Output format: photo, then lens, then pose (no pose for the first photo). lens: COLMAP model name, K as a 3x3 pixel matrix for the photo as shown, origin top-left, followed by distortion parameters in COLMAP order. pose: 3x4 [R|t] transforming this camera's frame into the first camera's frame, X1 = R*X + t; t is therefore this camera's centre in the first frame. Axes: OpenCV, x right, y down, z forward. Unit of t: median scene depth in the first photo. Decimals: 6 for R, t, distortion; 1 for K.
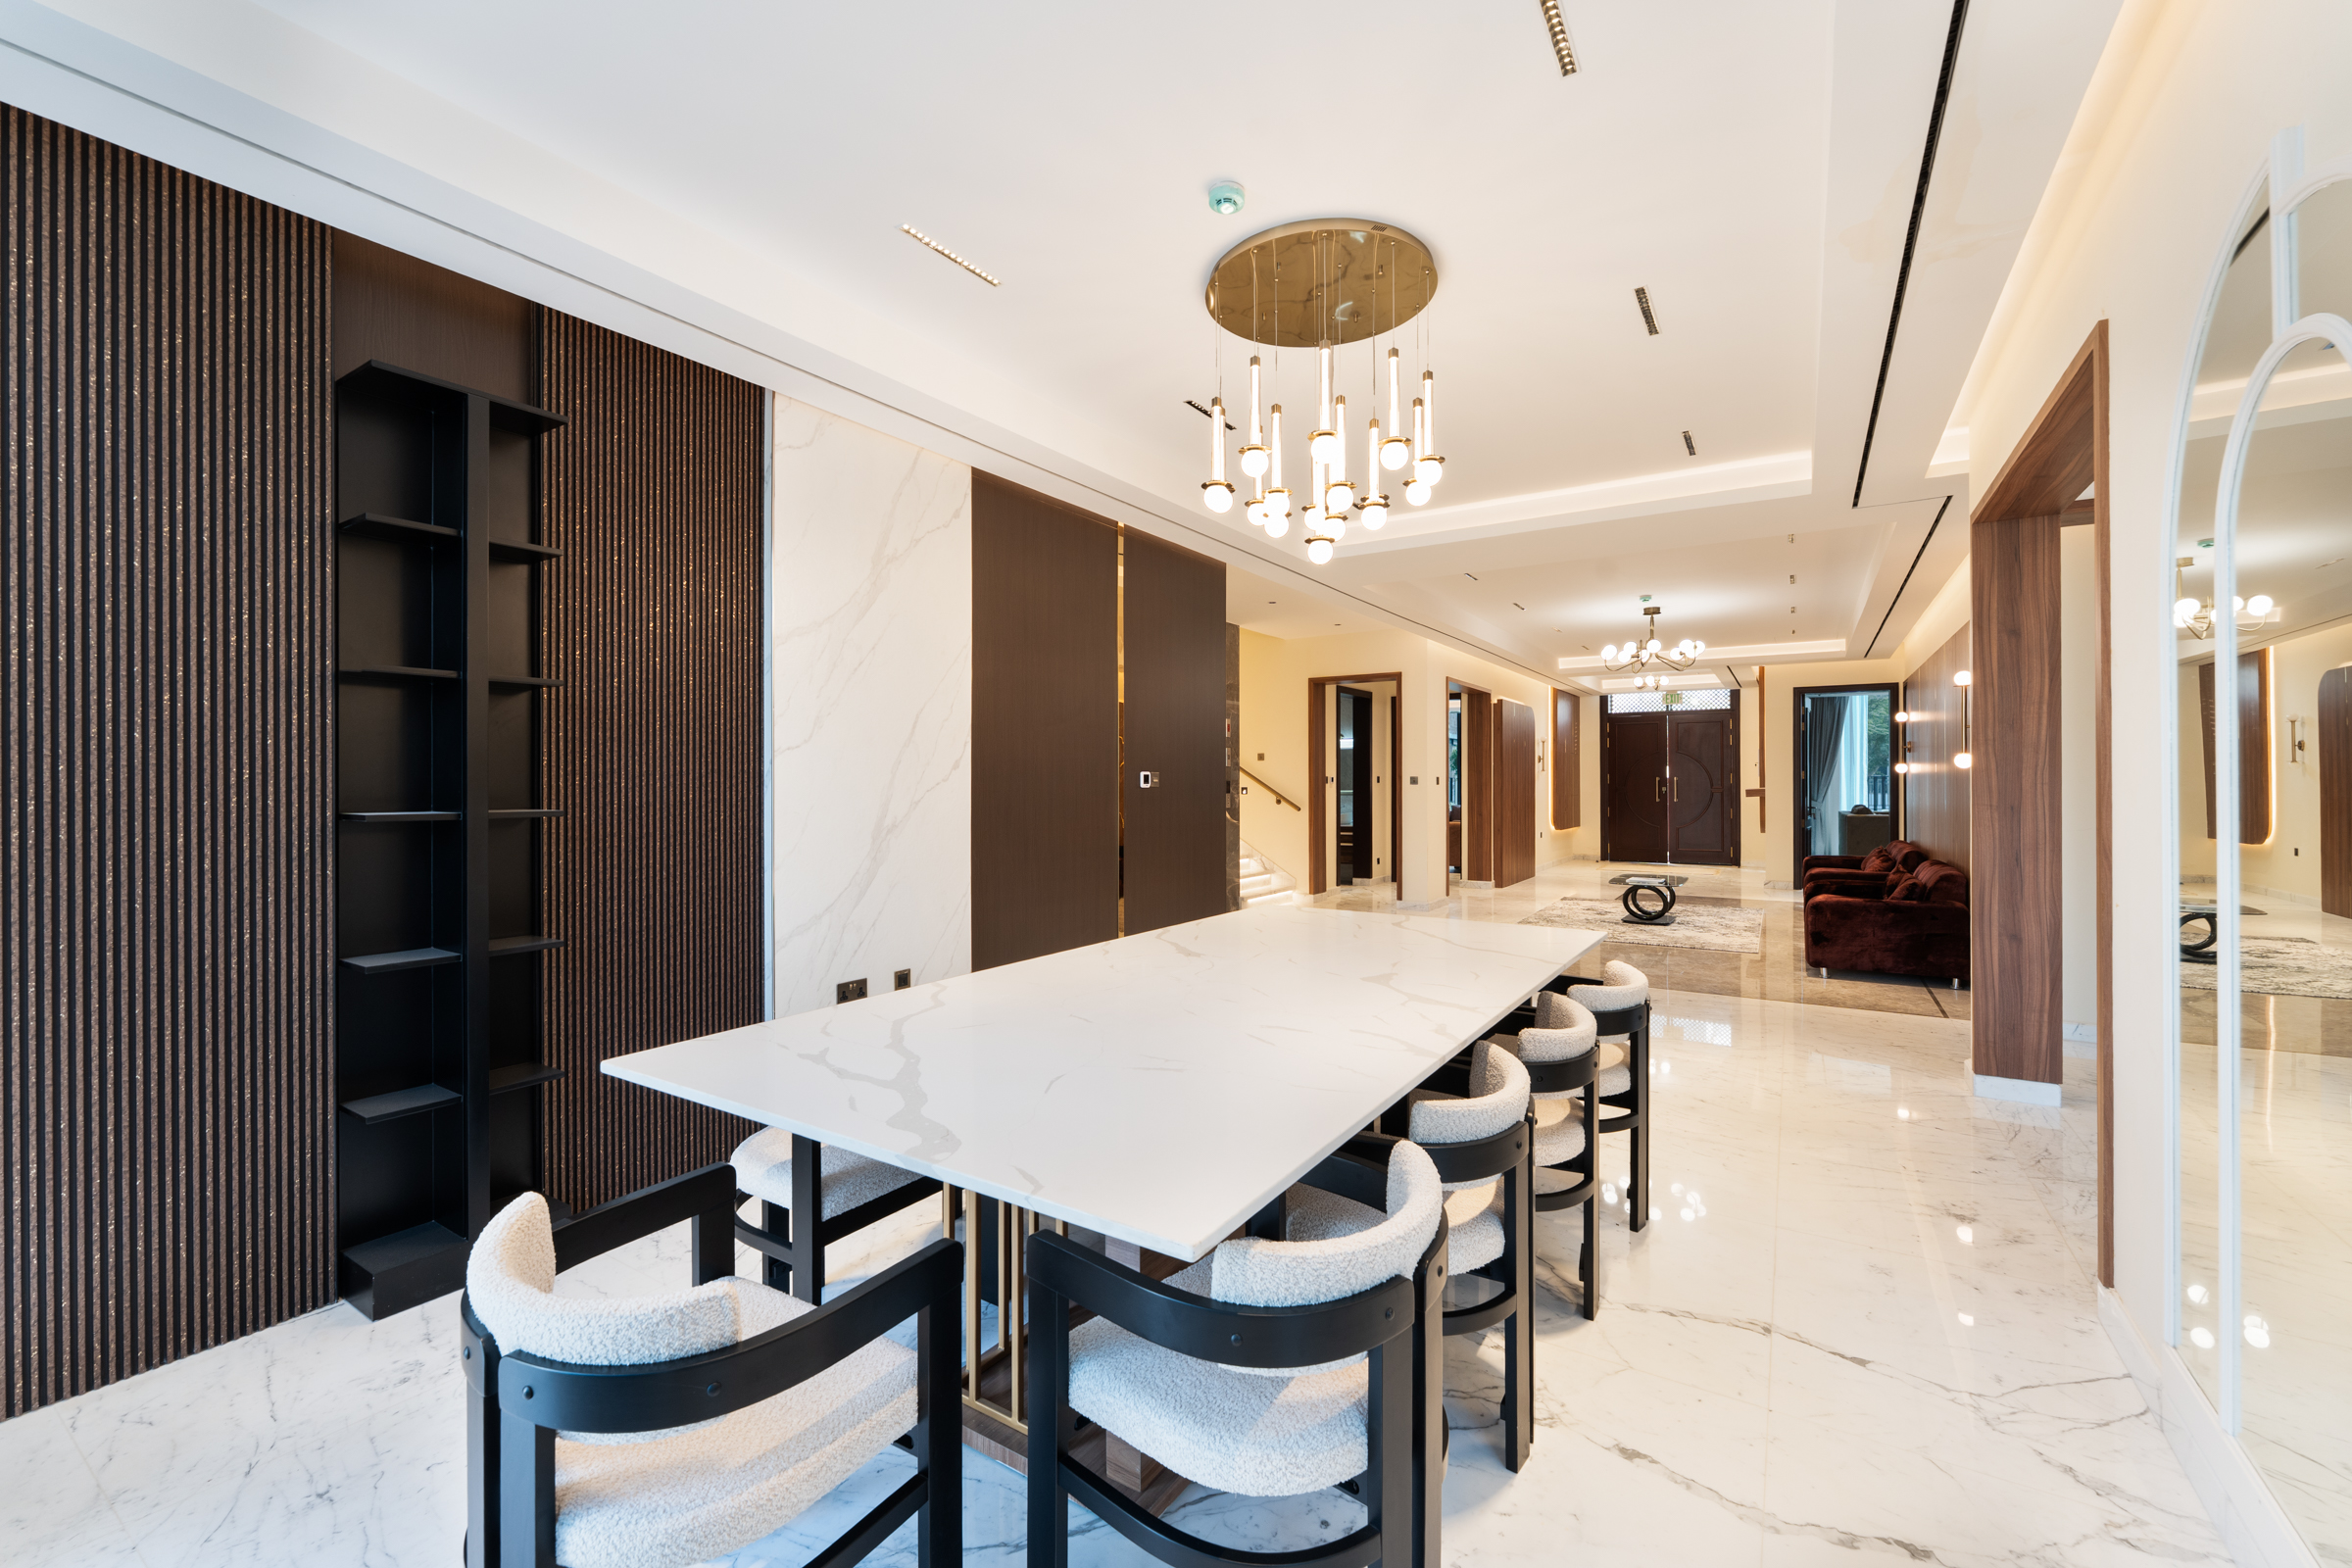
lens RADIAL K [[937.7, 0, 1176.0], [0, 937.7, 784.0], [0, 0, 1]] dist [-0.003553, -0.000248]
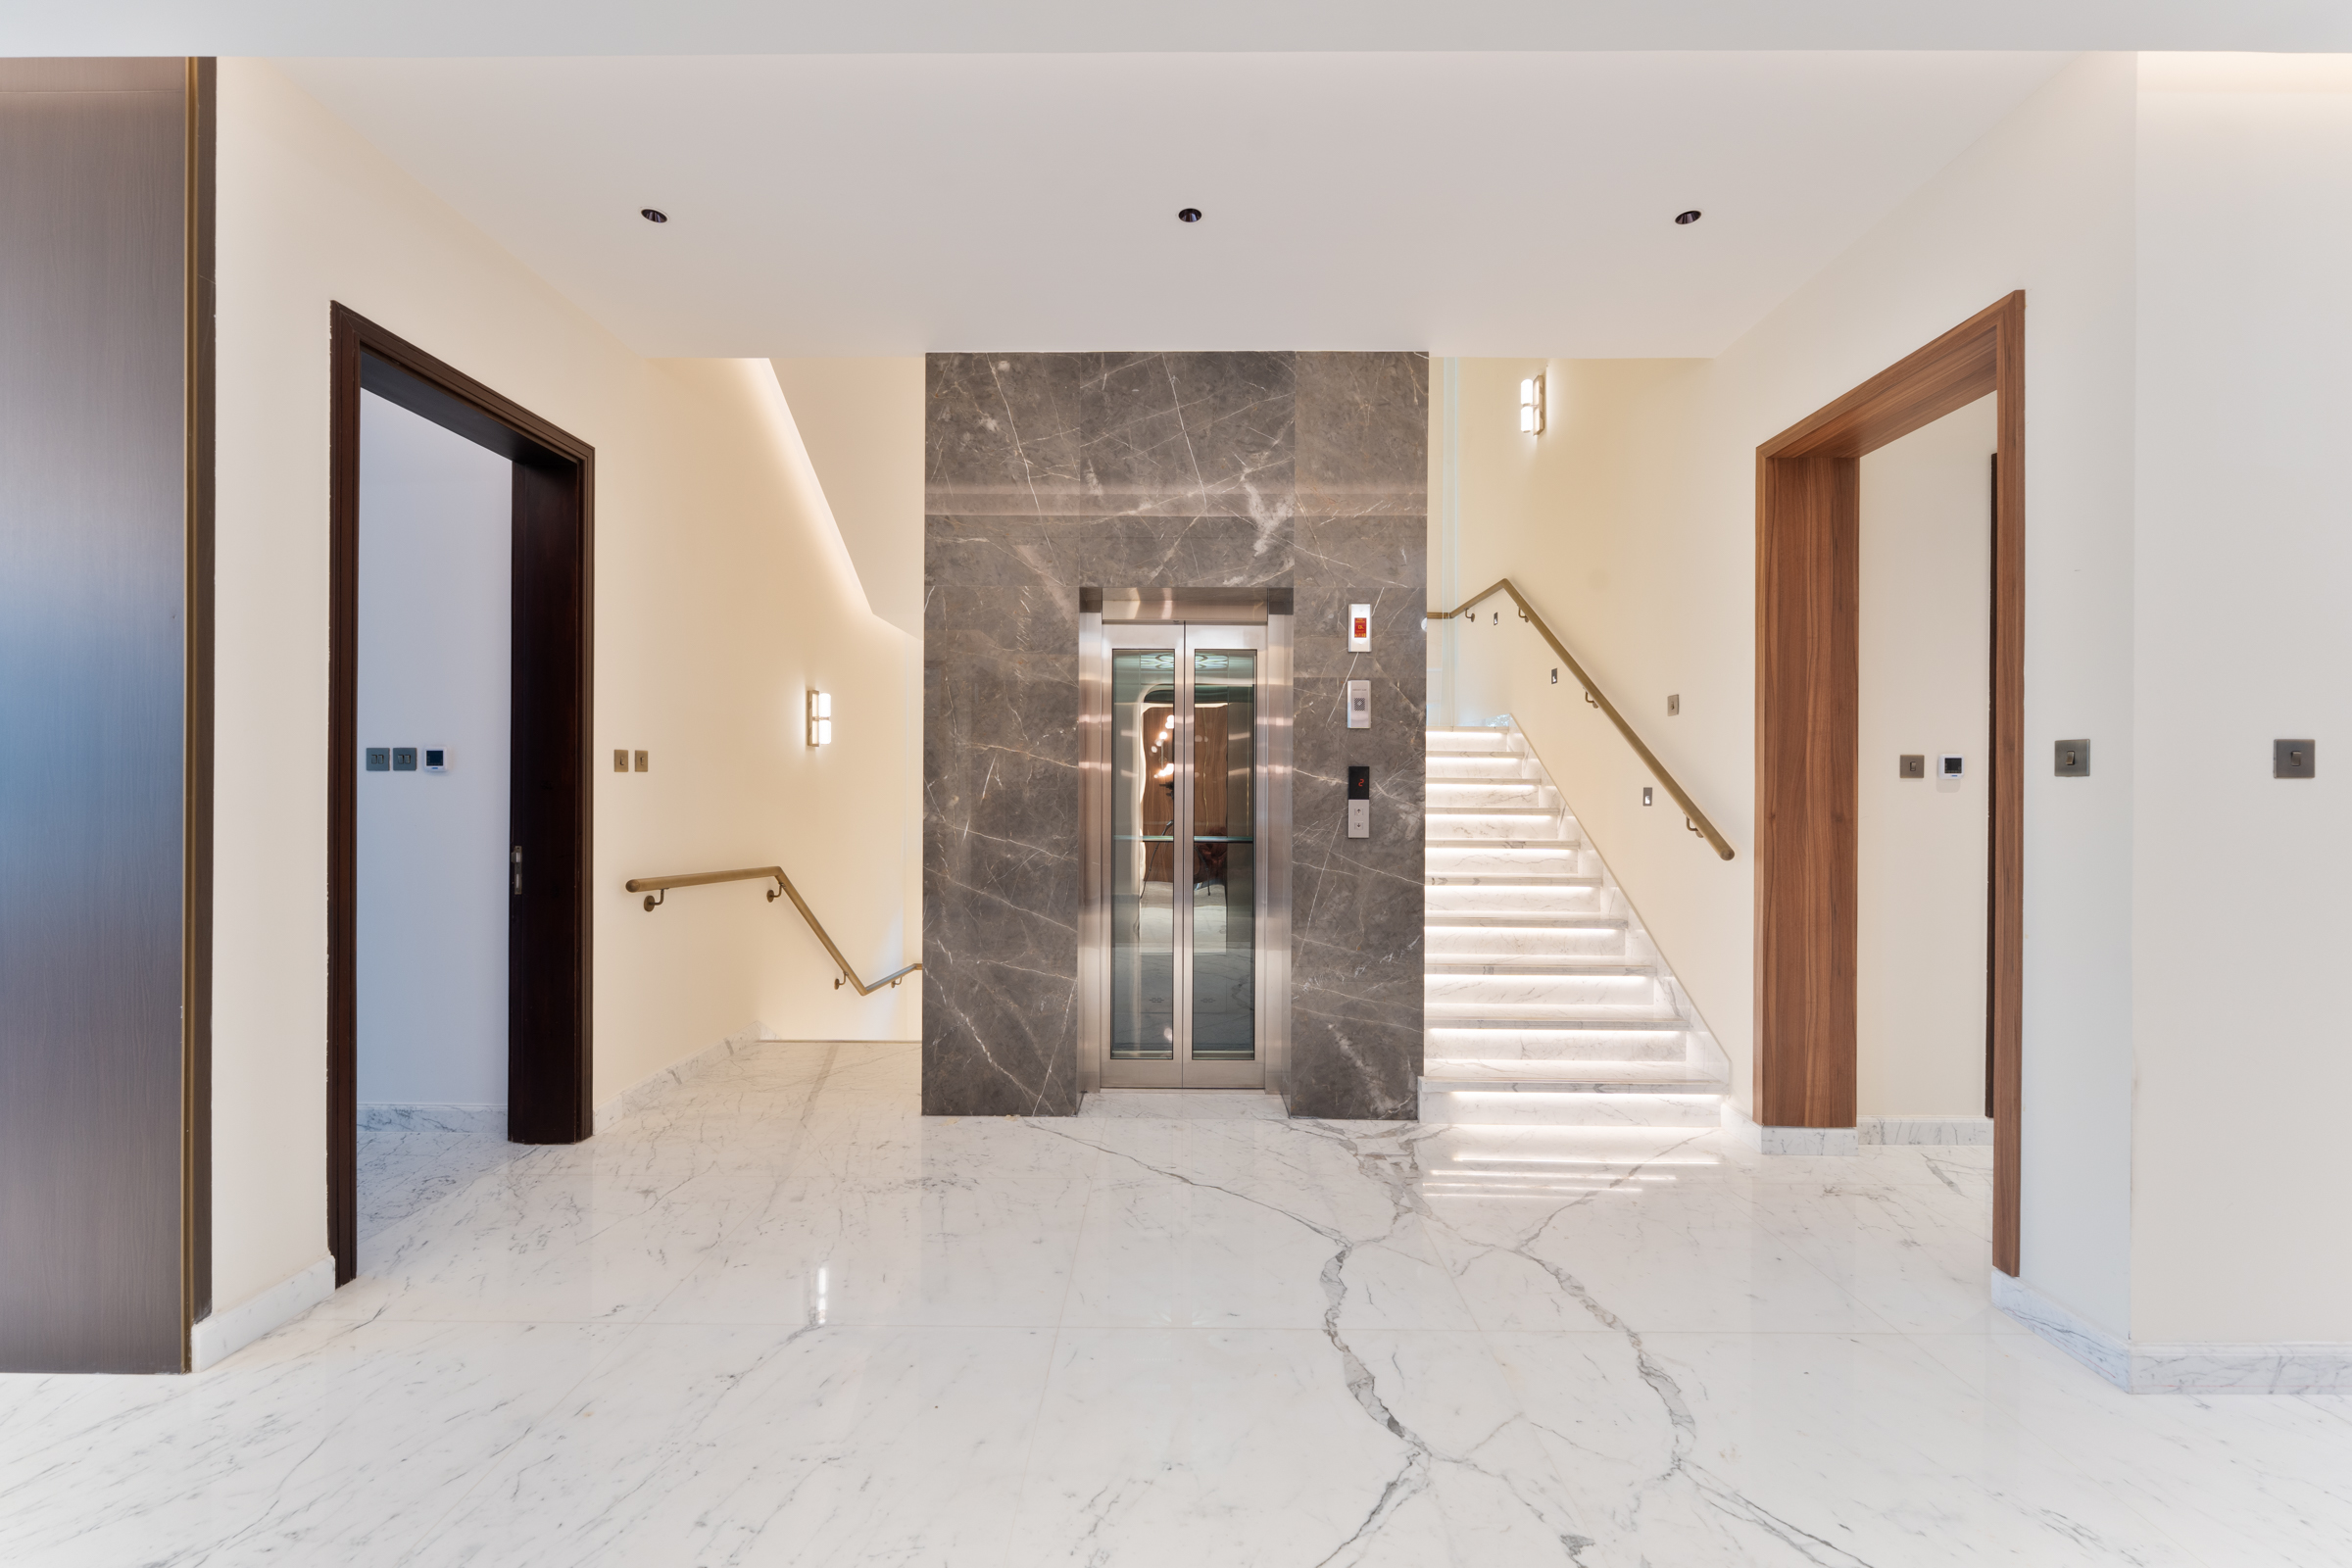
lens RADIAL K [[937.7, 0, 1176.0], [0, 937.7, 784.0], [0, 0, 1]] dist [-0.003553, -0.000248]
pose [[0.537128, 0.006492, -0.843476, 0.330349], [-0.008462, 0.999962, 0.002308, 0.003768], [0.843458, 0.005897, 0.537162, 0.712939]]
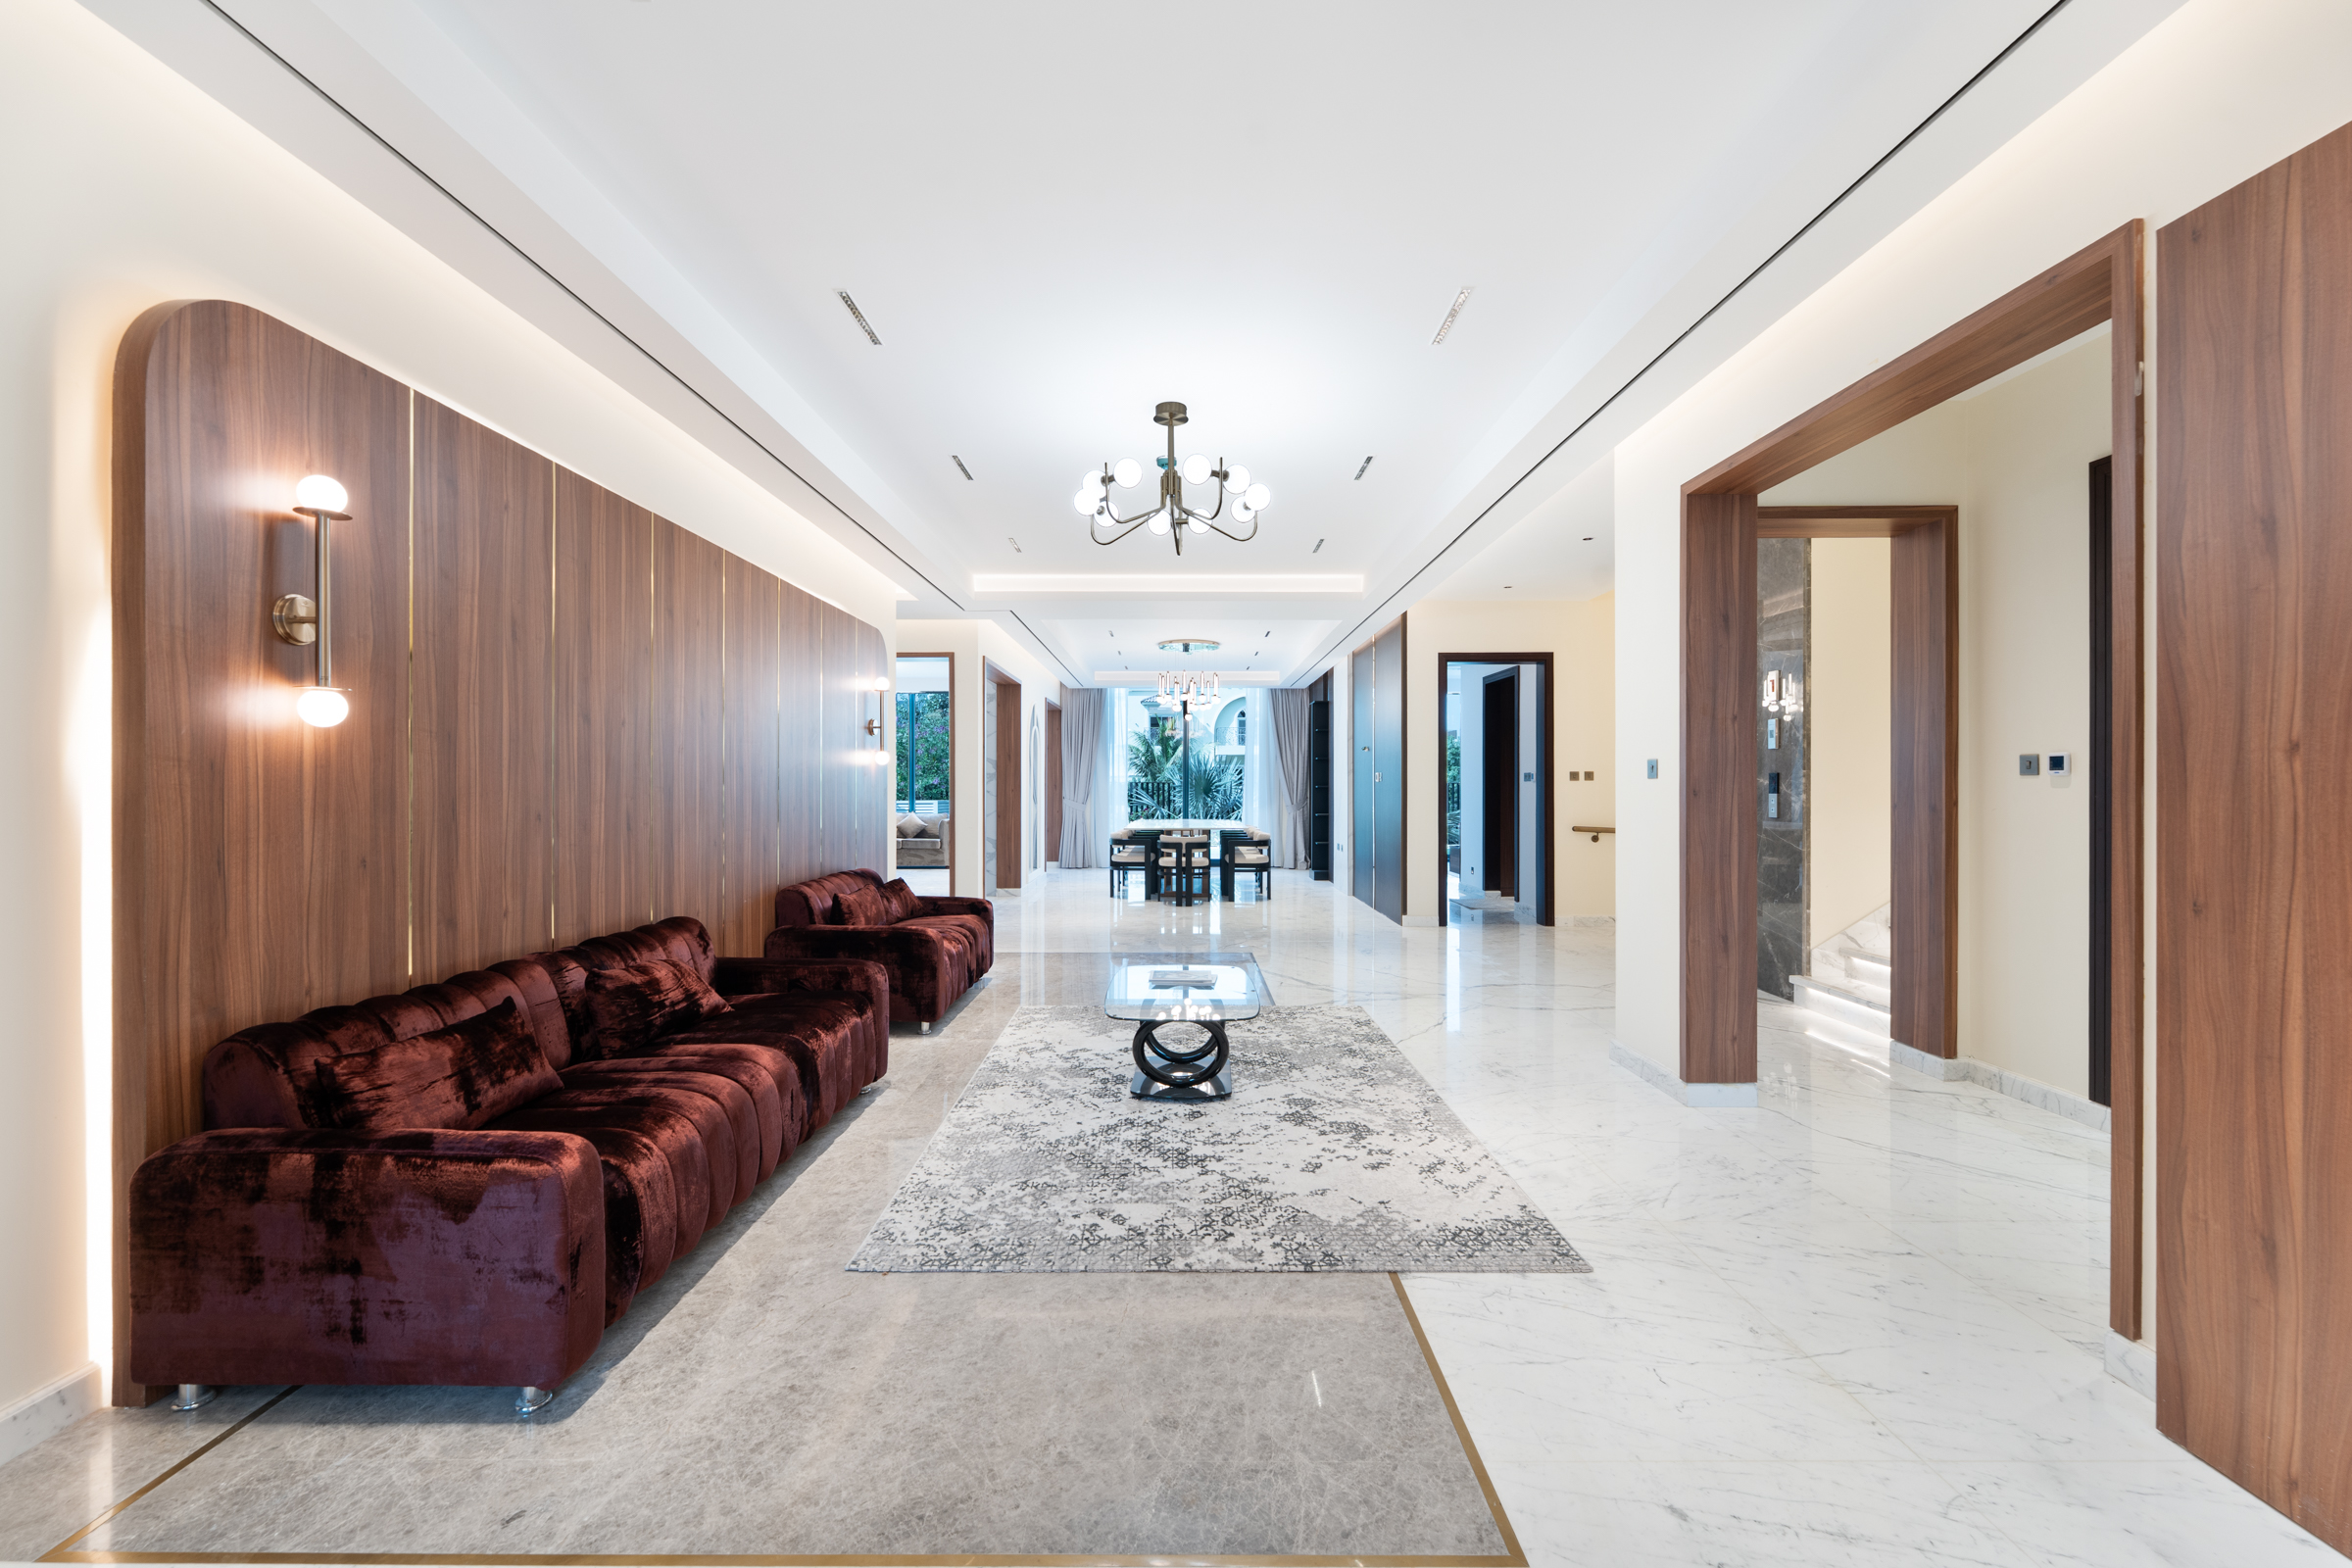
lens RADIAL K [[937.7, 0, 1176.0], [0, 937.7, 784.0], [0, 0, 1]] dist [-0.003553, -0.000248]
pose [[-0.840972, 0.003812, -0.541065, 0.695125], [0.003248, 0.999993, 0.001997, 0.001648], [0.541068, -0.000078, -0.840979, 1.270303]]
